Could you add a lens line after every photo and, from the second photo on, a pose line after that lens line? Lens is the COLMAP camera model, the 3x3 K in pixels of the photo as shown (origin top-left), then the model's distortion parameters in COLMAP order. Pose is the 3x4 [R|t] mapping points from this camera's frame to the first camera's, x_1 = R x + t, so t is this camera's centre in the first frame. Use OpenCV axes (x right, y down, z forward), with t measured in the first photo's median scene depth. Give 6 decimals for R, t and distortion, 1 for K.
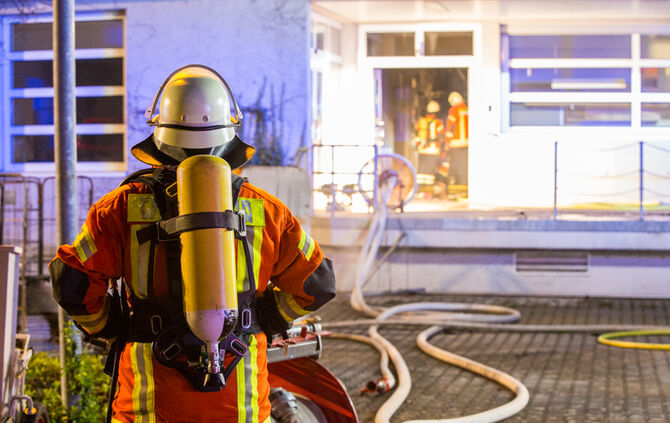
lens RADIAL K [[1443.8, 0, 335.0], [0, 1443.8, 211.5], [0, 0, 1]] dist [-0.099401, -0.215049]
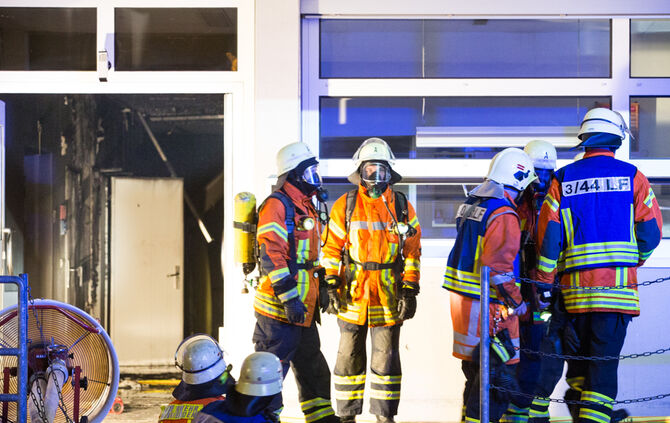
lens RADIAL K [[2625.1, 0, 335.0], [0, 2625.1, 211.5], [0, 0, 1]] dist [-0.035195, 3.466978]
pose [[0.983046, 0.009193, 0.183127, -0.014802], [0.005248, 0.996923, -0.078215, -0.007070], [-0.183283, 0.077850, 0.979973, 0.254373]]
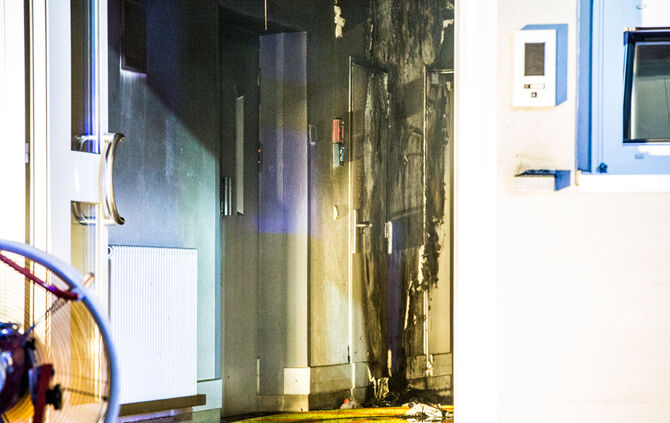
lens RADIAL K [[3538.9, 0, 335.0], [0, 3538.9, 211.5], [0, 0, 1]] dist [1.628121, 2.993578]
pose [[0.999913, 0.003945, -0.012553, 0.083122], [-0.004847, 0.997346, -0.072652, -0.006223], [0.012233, 0.072706, 0.997278, 0.439335]]
